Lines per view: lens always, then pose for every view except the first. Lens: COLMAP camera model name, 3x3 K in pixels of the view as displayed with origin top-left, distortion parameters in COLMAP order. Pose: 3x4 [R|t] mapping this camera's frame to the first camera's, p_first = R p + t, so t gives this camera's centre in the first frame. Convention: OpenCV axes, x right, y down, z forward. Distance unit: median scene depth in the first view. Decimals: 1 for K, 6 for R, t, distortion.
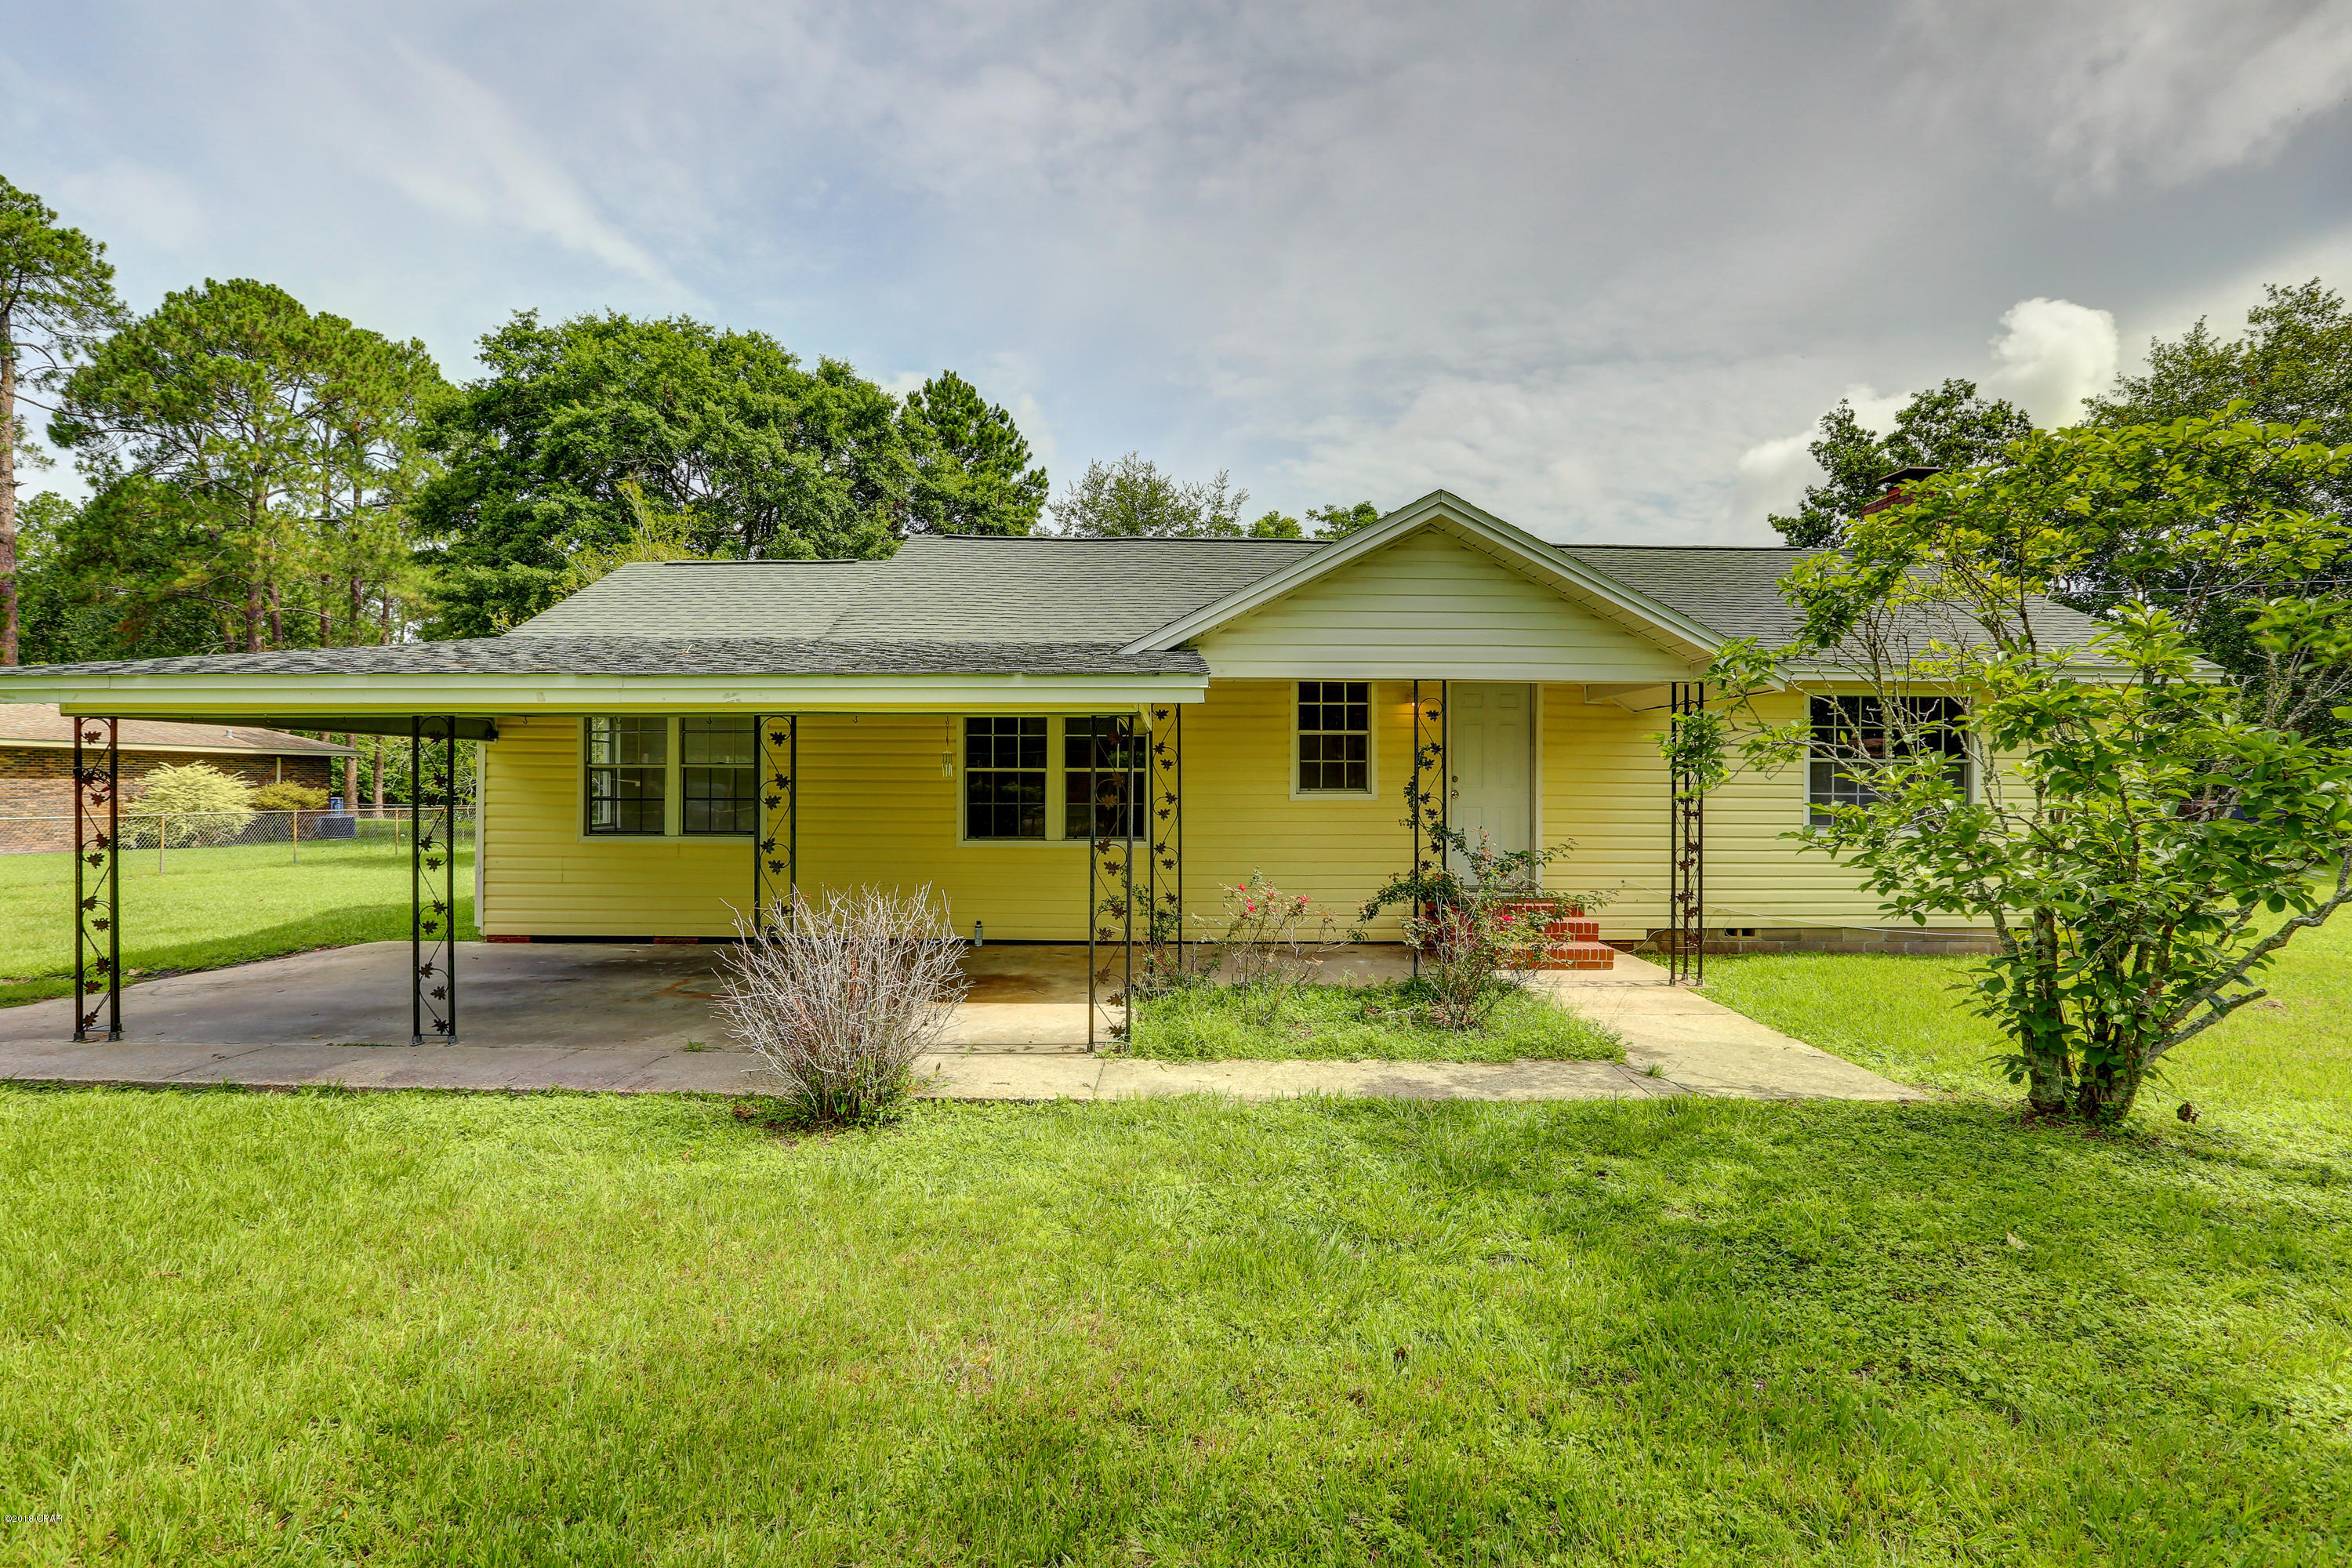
lens RADIAL K [[1076.1, 0, 1168.3], [0, 1076.1, 782.7], [0, 0, 1]] dist [-0.067140, 0.030062]
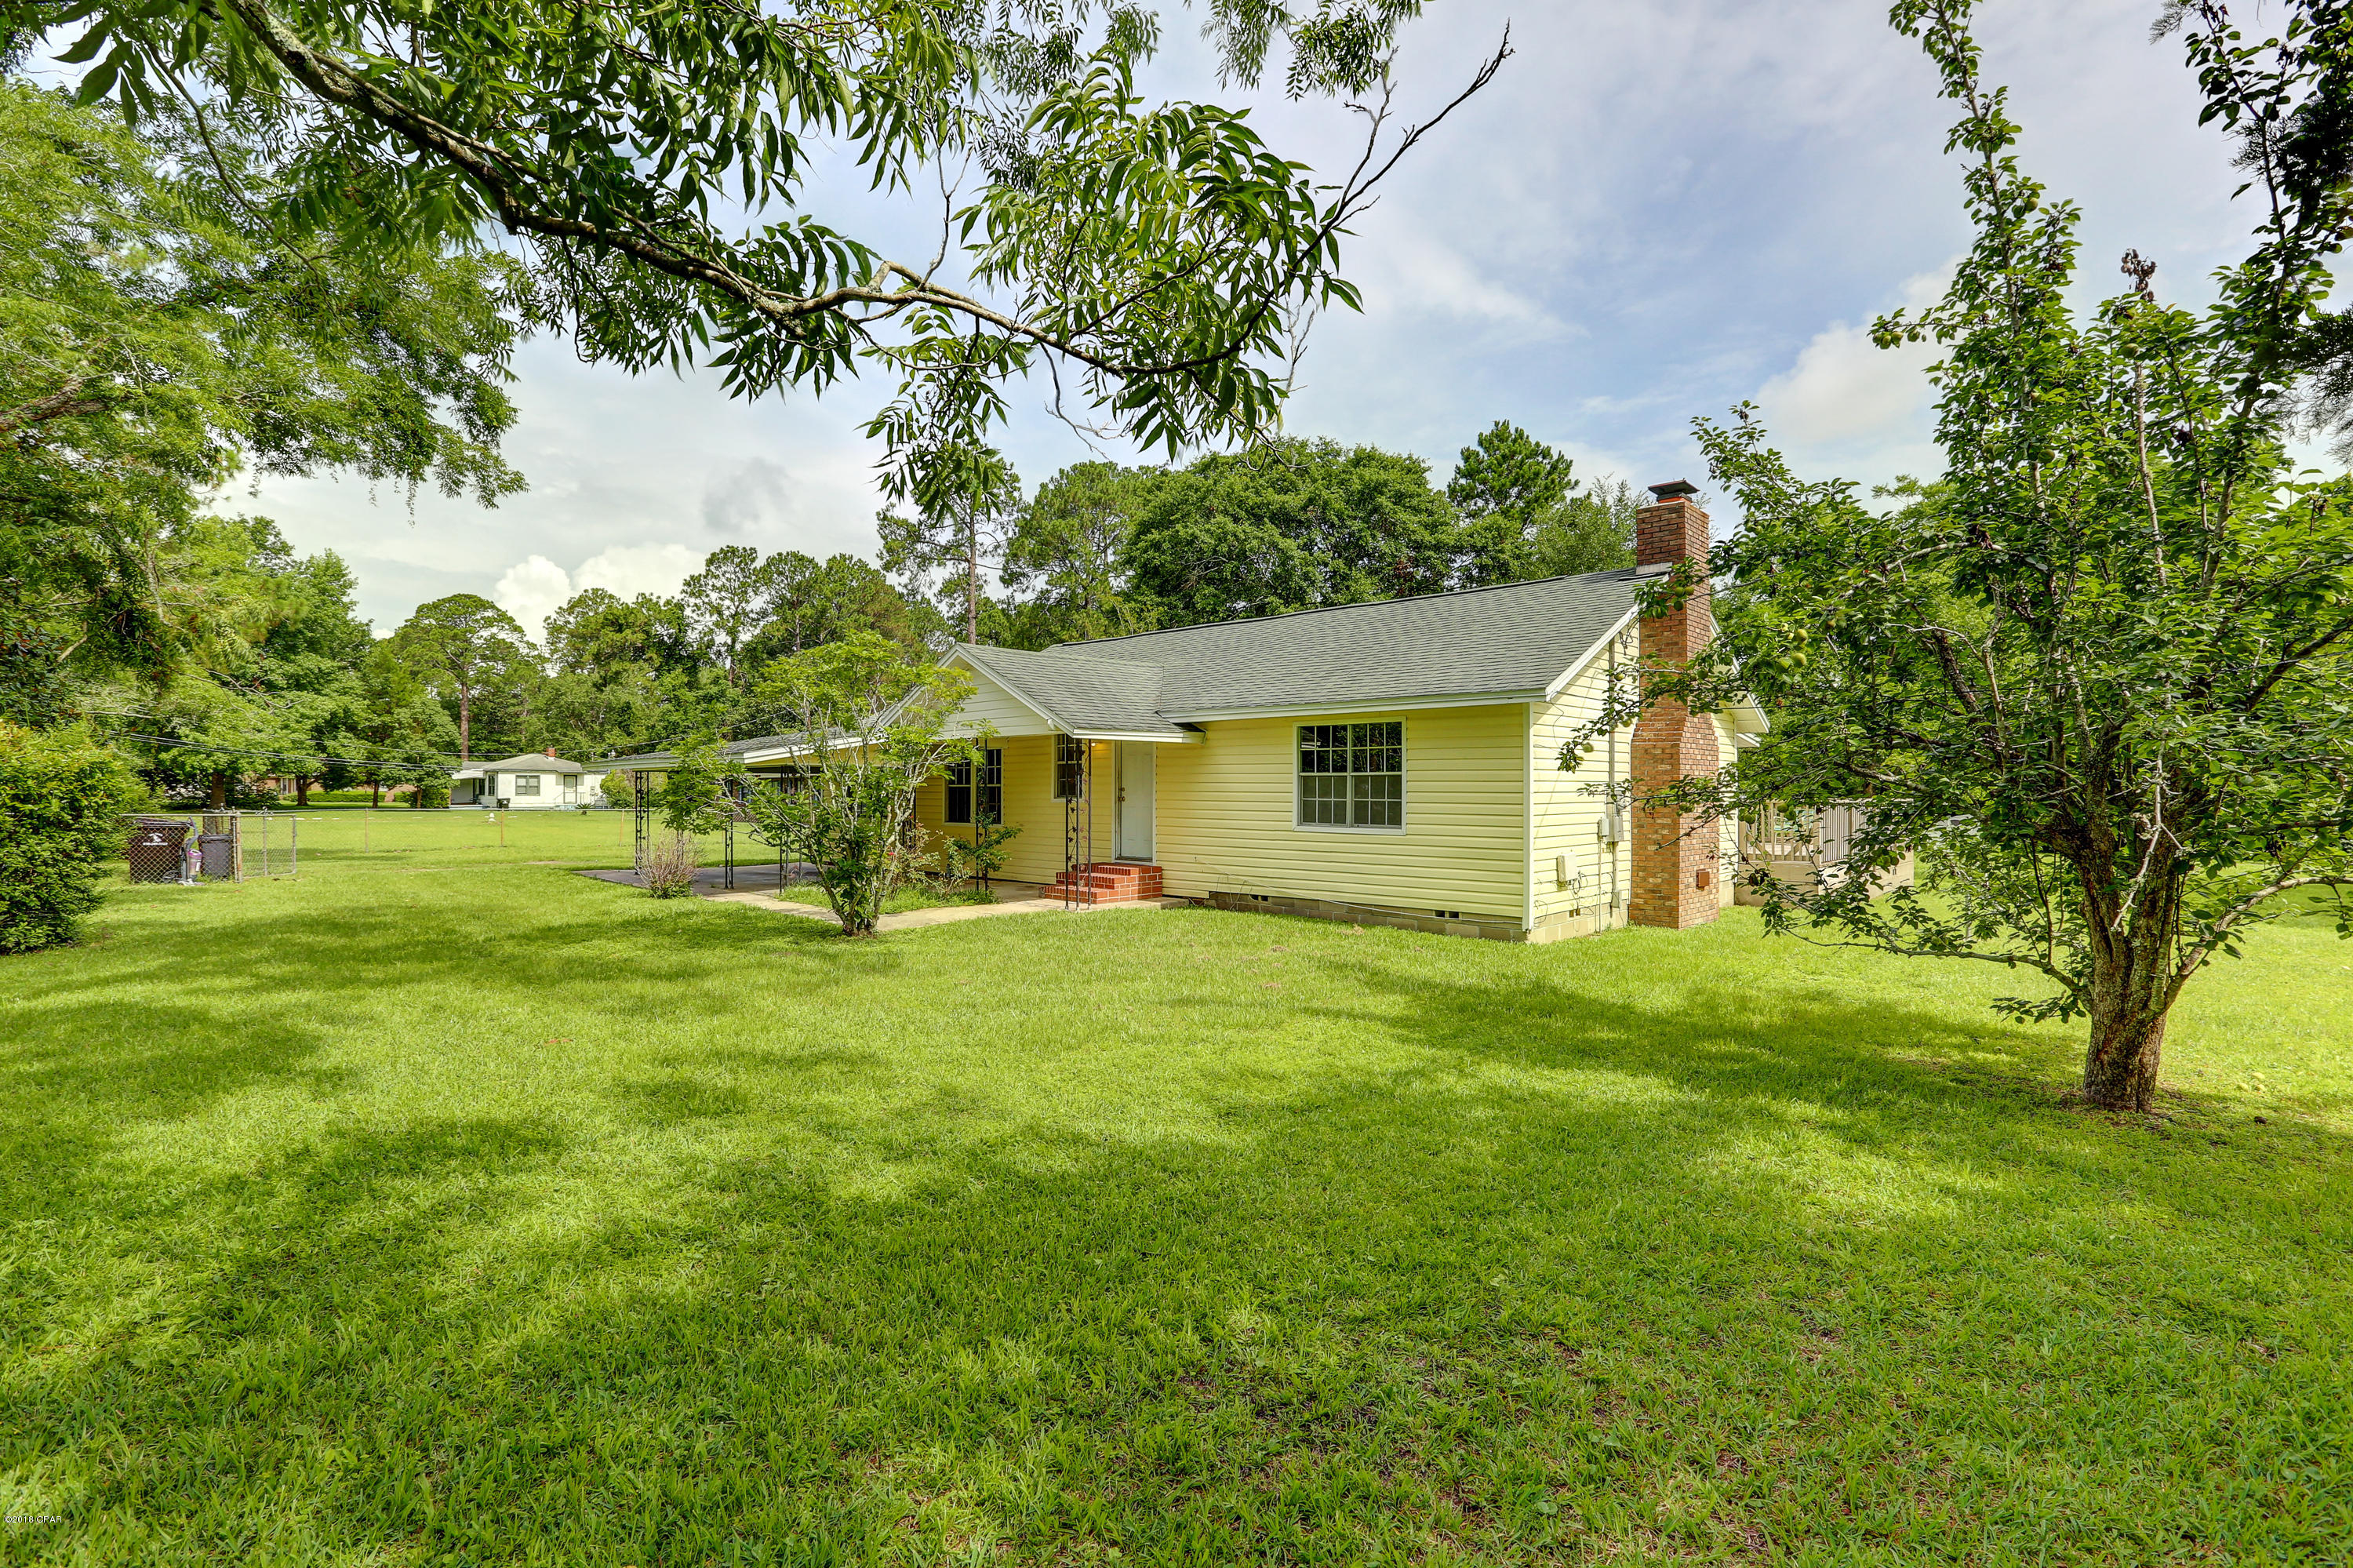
lens RADIAL K [[1076.6, 0, 1168.8], [0, 1076.6, 782.7], [0, 0, 1]] dist [-0.067140, 0.030062]
pose [[0.709143, -0.002401, -0.705061, 0.111810], [-0.001582, 0.999986, -0.004997, -0.000756], [0.705063, 0.004659, 0.709129, -0.010793]]
